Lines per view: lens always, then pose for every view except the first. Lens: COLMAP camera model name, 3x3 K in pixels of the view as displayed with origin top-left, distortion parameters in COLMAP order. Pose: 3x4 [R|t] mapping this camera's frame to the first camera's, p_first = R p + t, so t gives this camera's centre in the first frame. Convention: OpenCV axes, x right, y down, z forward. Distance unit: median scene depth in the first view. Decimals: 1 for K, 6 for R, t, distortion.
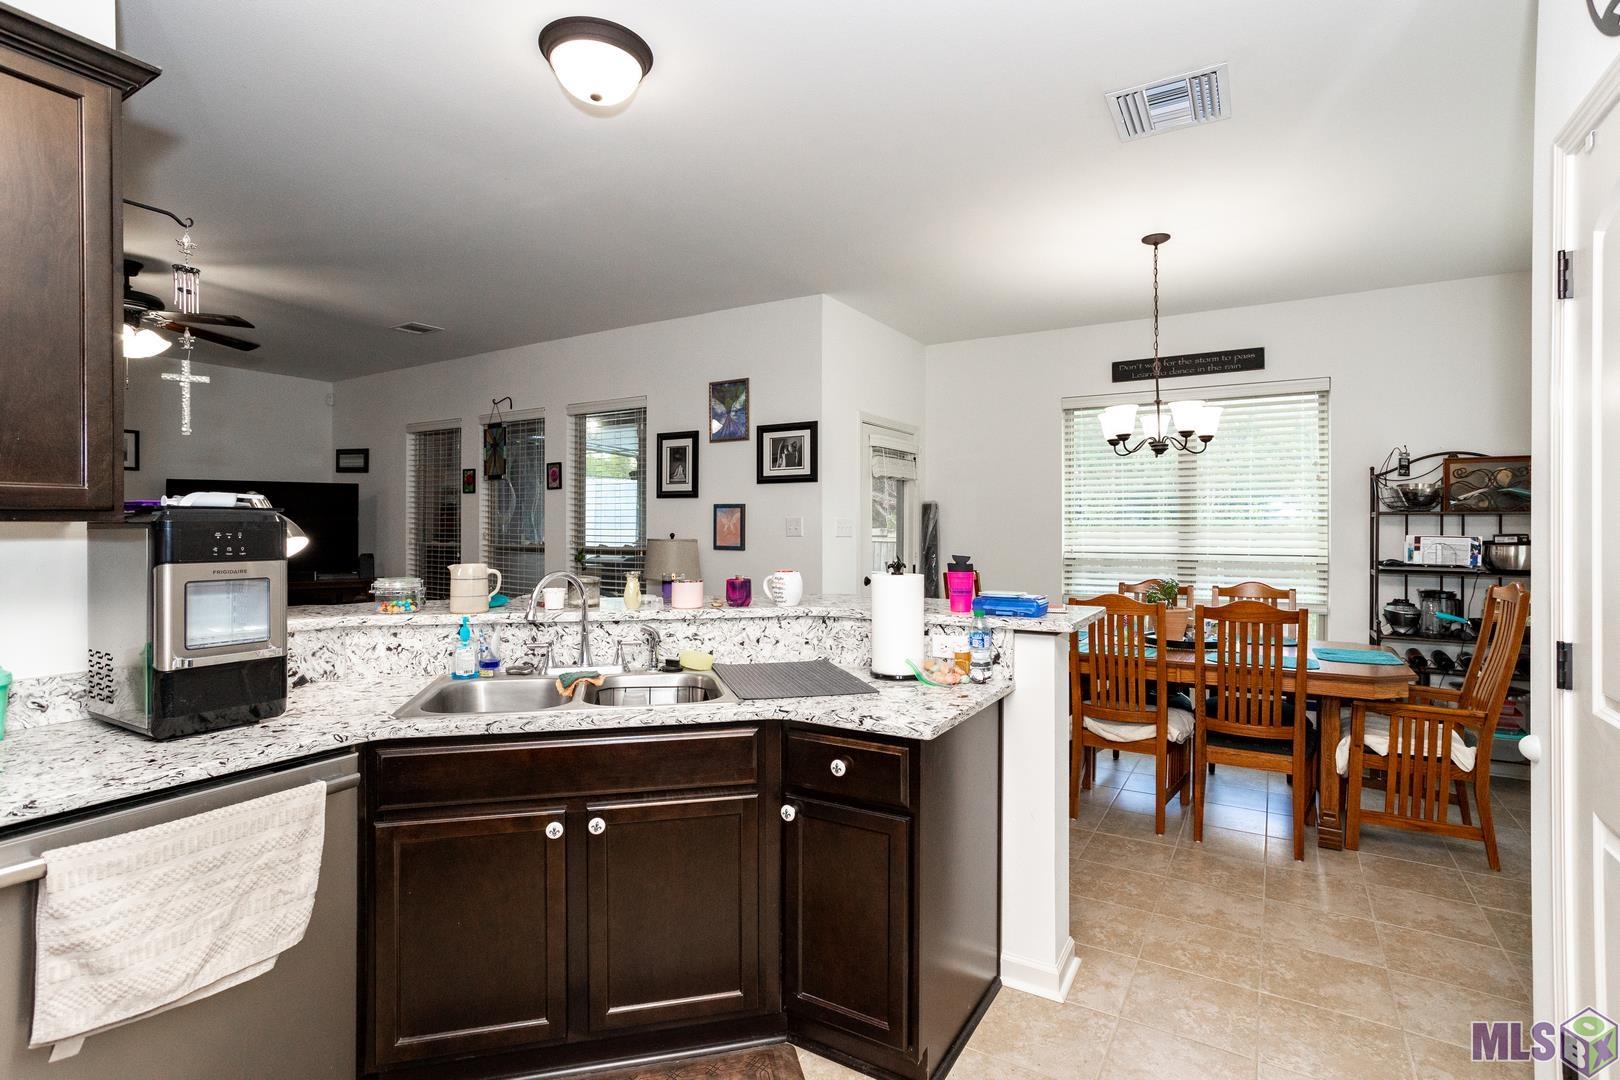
lens RADIAL K [[783.4, 0, 811.5], [0, 783.4, 530.6], [0, 0, 1]] dist [-0.000704, 0.006425]
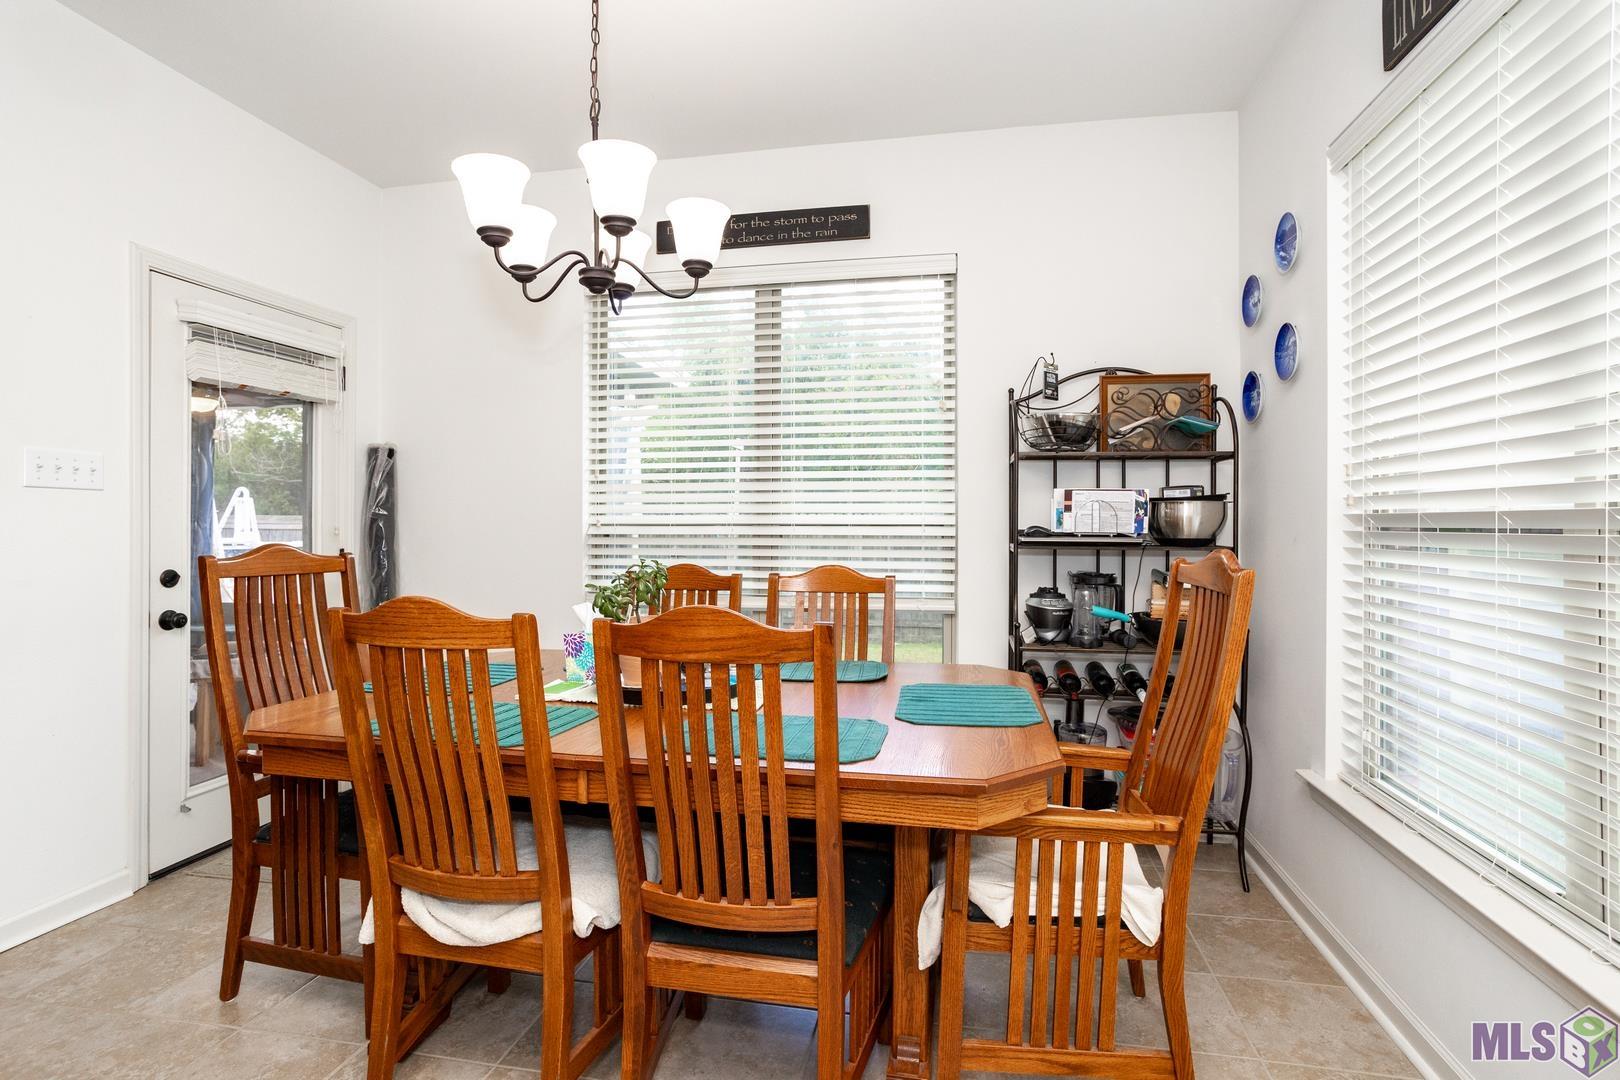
lens RADIAL K [[783.4, 0, 807.2], [0, 783.4, 535.0], [0, 0, 1]] dist [-0.000704, 0.006425]
pose [[0.946086, -0.004914, 0.323877, 0.357049], [0.003907, 0.999985, 0.003760, 0.041066], [-0.323891, -0.002292, 0.946092, 0.455322]]
